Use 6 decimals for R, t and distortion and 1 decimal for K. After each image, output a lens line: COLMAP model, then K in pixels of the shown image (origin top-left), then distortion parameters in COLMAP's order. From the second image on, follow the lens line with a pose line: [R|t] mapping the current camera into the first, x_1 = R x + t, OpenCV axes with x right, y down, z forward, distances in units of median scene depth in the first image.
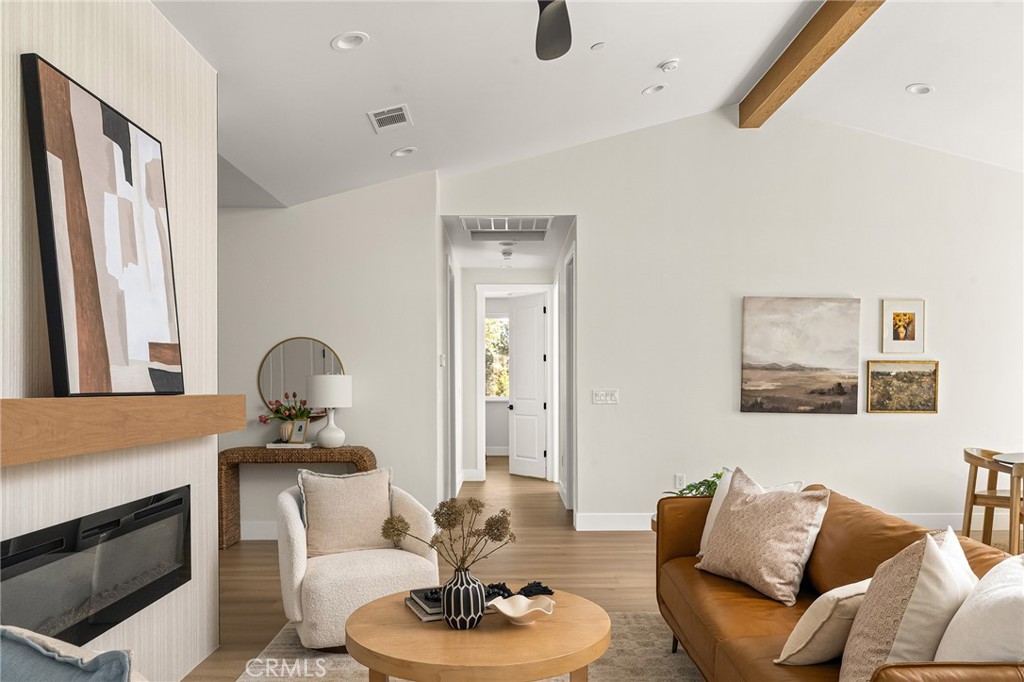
lens RADIAL K [[759.2, 0, 509.9], [0, 759.2, 387.3], [0, 0, 1]] dist [0.022627, 0.000376]
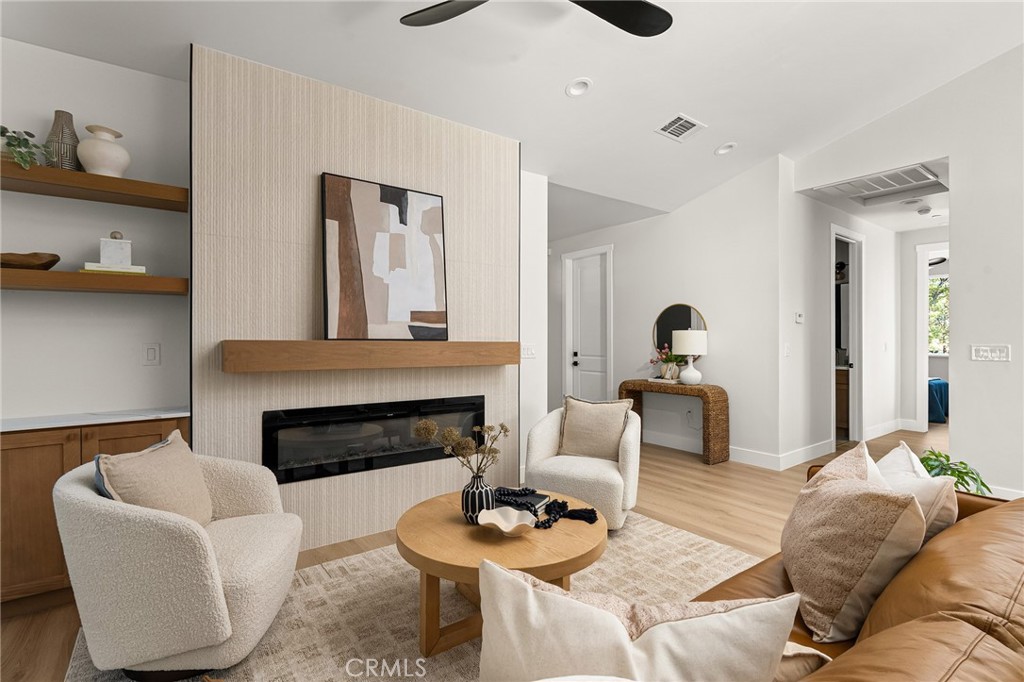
lens RADIAL K [[484.4, 0, 512.0], [0, 484.4, 341.0], [0, 0, 1]] dist [-0.000450, -0.000029]
pose [[0.592038, 0.006550, -0.805883, 0.578807], [-0.007870, 0.999966, 0.002346, 0.006673], [0.805872, 0.004953, 0.592070, 0.517132]]
